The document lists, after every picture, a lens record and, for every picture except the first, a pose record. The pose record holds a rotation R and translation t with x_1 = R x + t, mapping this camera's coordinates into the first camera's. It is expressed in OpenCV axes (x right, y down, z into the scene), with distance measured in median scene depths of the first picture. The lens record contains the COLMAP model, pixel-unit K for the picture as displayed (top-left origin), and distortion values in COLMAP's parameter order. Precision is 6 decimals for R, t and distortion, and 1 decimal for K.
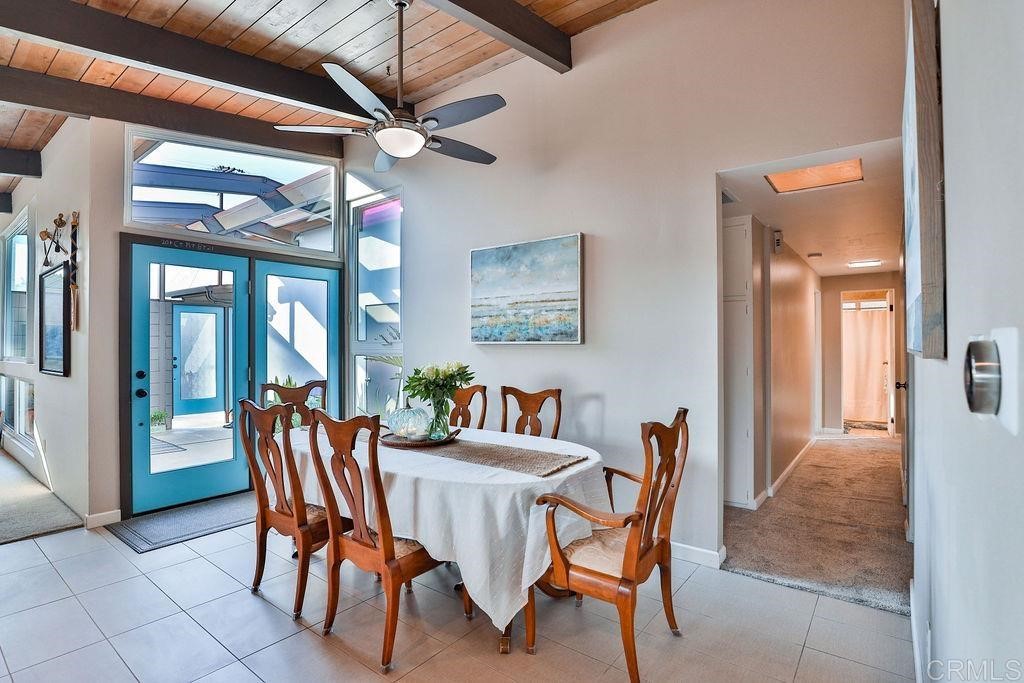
lens RADIAL K [[504.7, 0, 514.5], [0, 504.7, 341.1], [0, 0, 1]] dist [-0.042957, 0.013528]
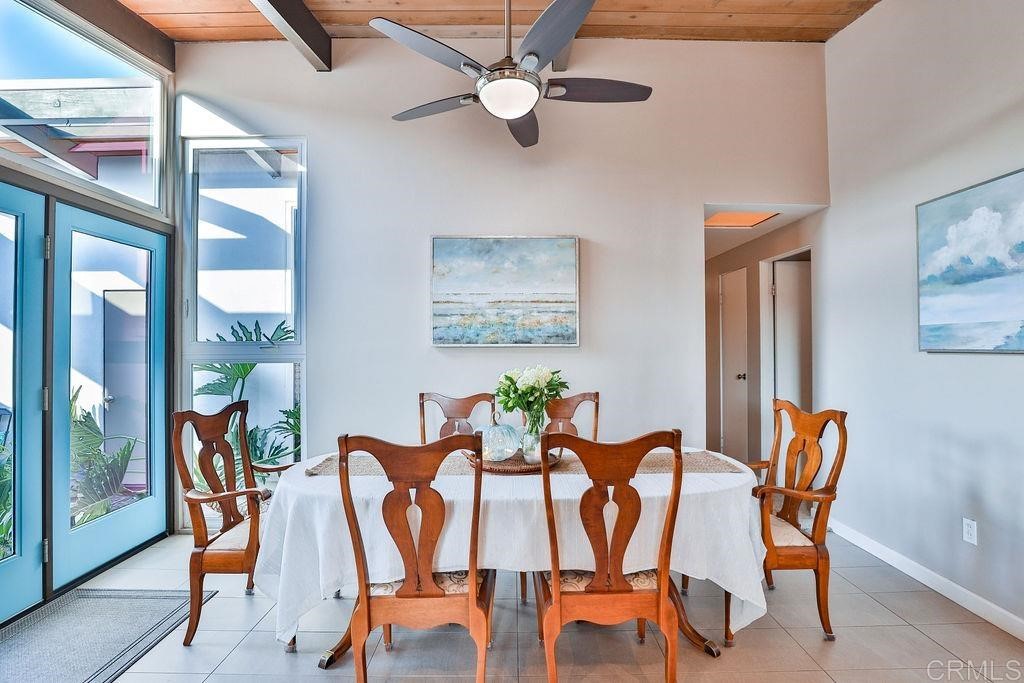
lens RADIAL K [[504.7, 0, 514.5], [0, 504.7, 341.1], [0, 0, 1]] dist [-0.042957, 0.013528]
pose [[0.783236, 0.005718, 0.621698, -0.537780], [-0.003469, 0.999982, -0.004827, 0.000048], [-0.621715, 0.001624, 0.783242, 0.263703]]
